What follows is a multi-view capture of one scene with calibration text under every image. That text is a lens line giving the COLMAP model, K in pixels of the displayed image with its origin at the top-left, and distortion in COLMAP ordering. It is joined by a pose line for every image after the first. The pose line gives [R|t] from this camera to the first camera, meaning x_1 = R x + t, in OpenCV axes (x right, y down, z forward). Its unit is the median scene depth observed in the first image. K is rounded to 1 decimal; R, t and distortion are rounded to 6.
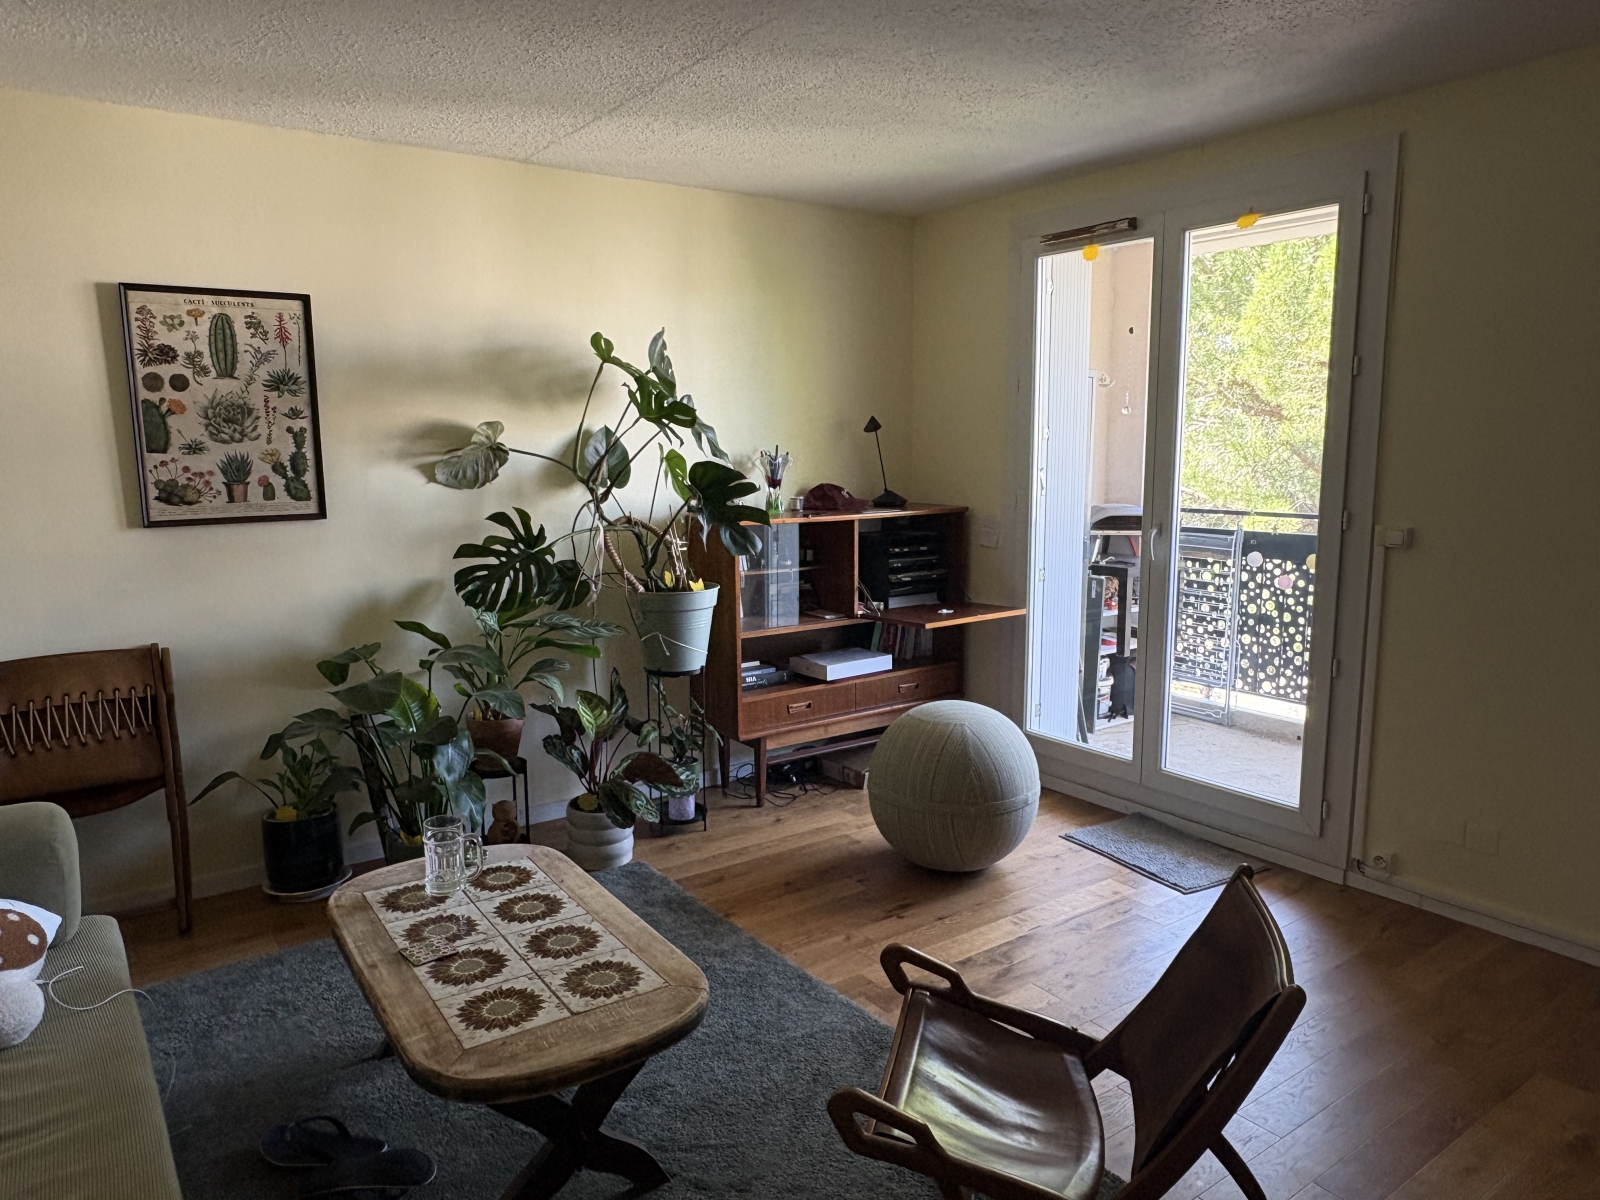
lens RADIAL K [[1061.4, 0, 799.1], [0, 1061.4, 600.0], [0, 0, 1]] dist [-0.002756, 0.001763]
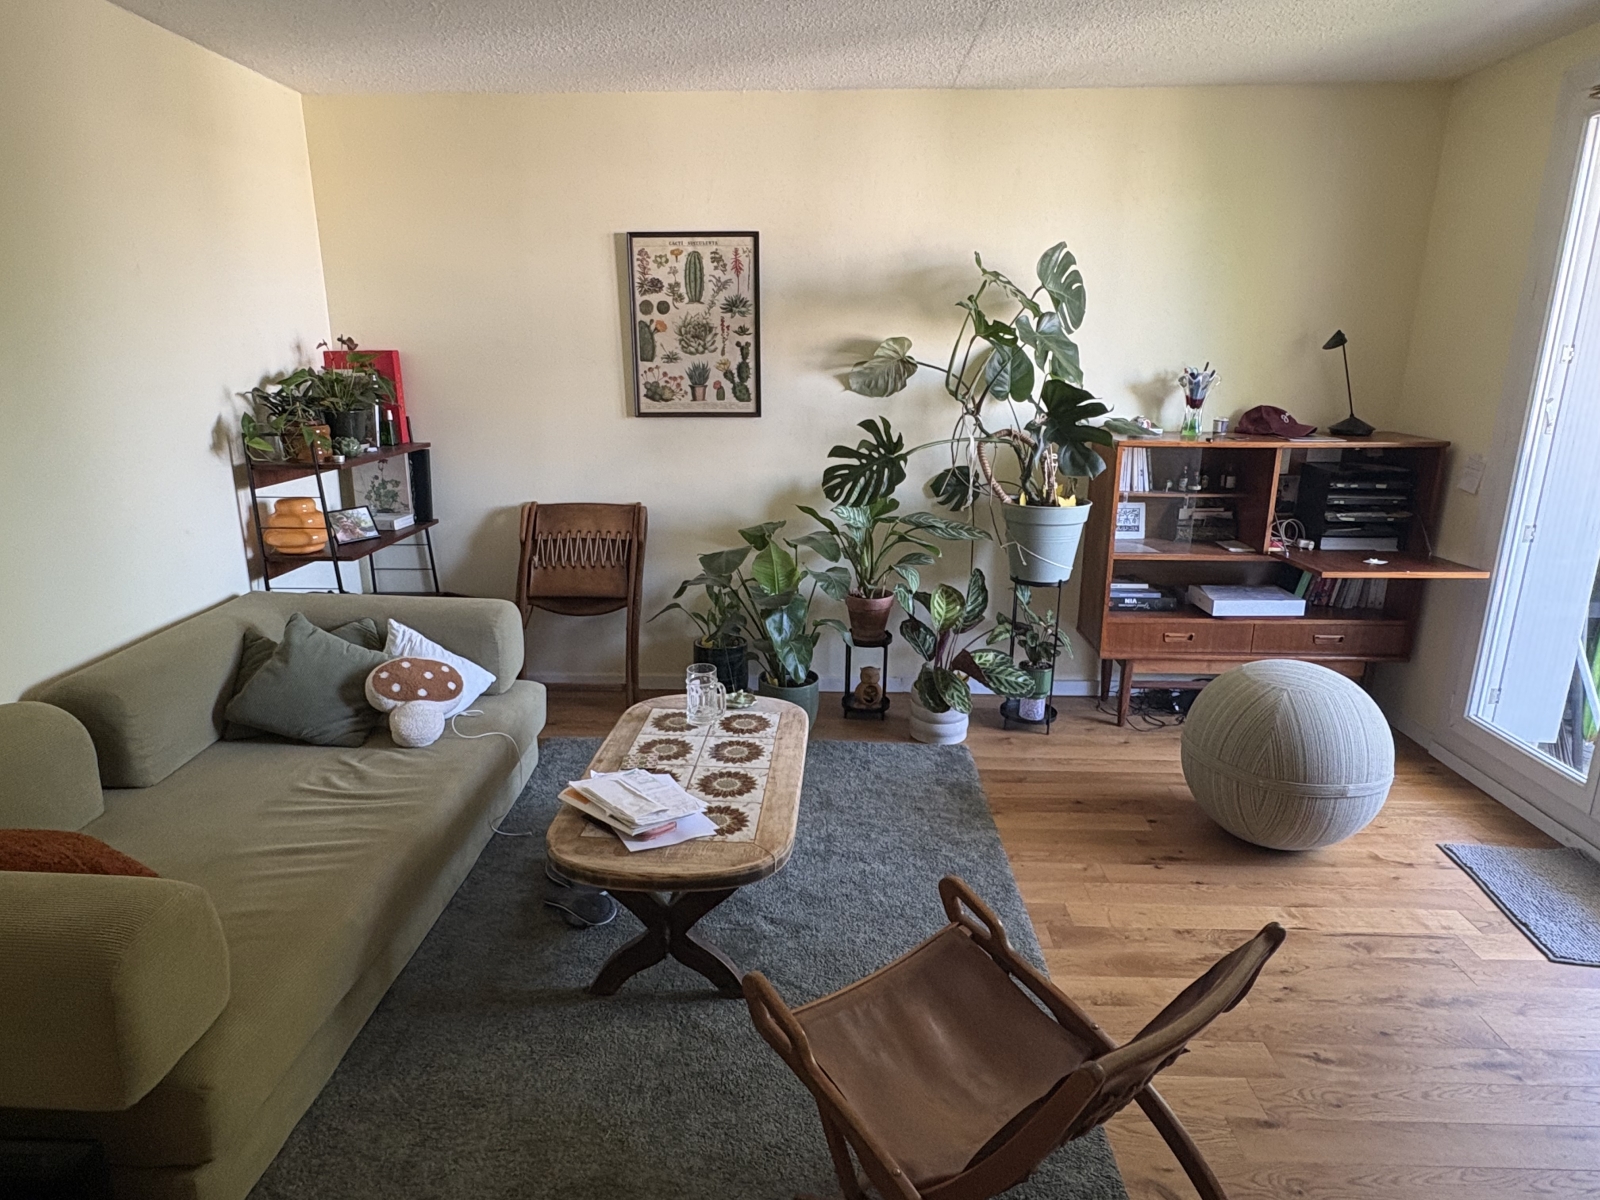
lens RADIAL K [[945.0, 0, 797.8], [0, 945.0, 603.3], [0, 0, 1]] dist [-0.000580, 0.002813]
pose [[0.796960, 0.168310, -0.580110, 0.275132], [-0.097526, 0.983648, 0.151409, -0.033990], [0.596108, -0.064091, 0.800343, 0.122735]]
